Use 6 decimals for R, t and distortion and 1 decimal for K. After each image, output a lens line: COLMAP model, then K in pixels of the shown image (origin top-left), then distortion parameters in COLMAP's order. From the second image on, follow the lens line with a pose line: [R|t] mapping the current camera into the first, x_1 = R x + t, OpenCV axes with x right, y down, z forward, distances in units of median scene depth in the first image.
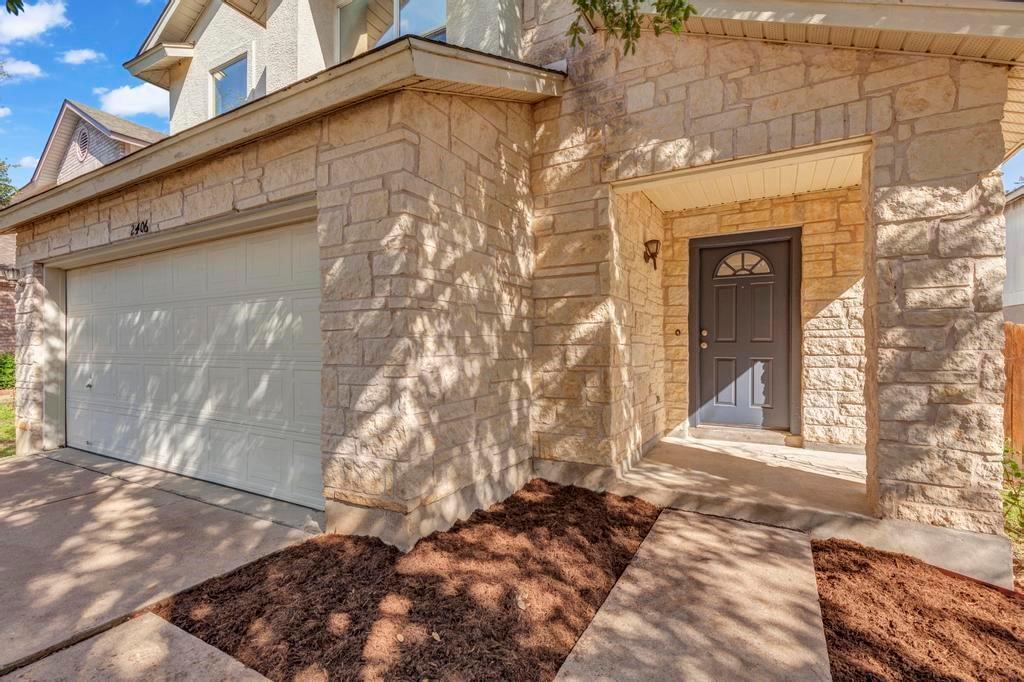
lens RADIAL K [[462.1, 0, 519.5], [0, 462.1, 344.8], [0, 0, 1]] dist [0.001721, 0.000411]
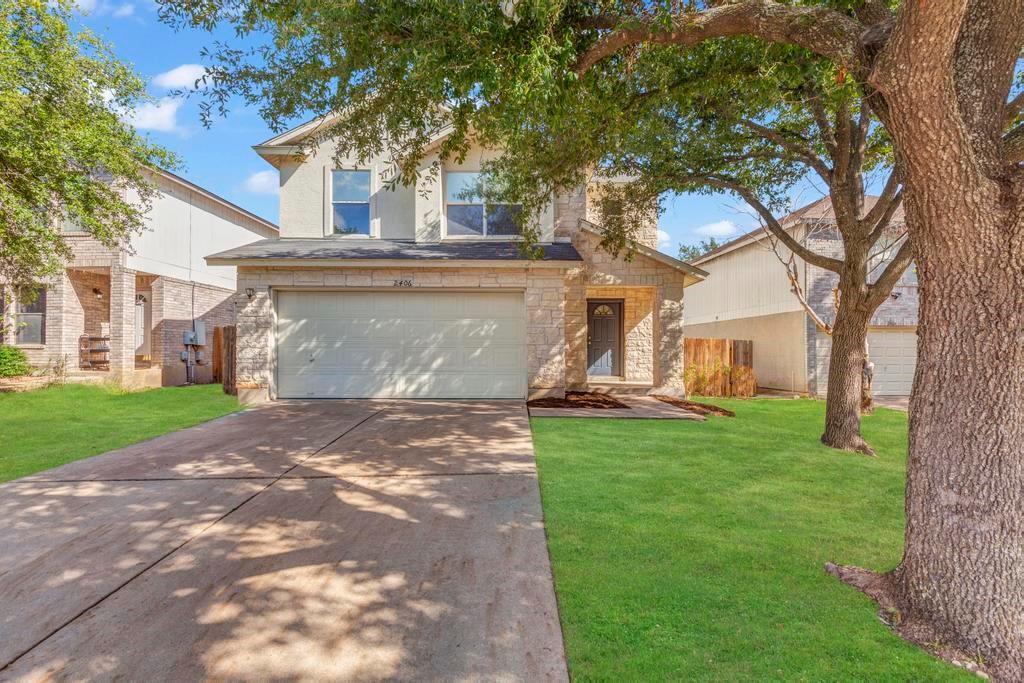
lens RADIAL K [[462.1, 0, 519.5], [0, 462.1, 345.3], [0, 0, 1]] dist [0.001721, 0.000411]
pose [[0.871510, 0.024252, 0.489778, -1.333268], [-0.017235, 0.999674, -0.018832, 0.080829], [-0.490075, 0.007971, 0.871644, -1.116352]]
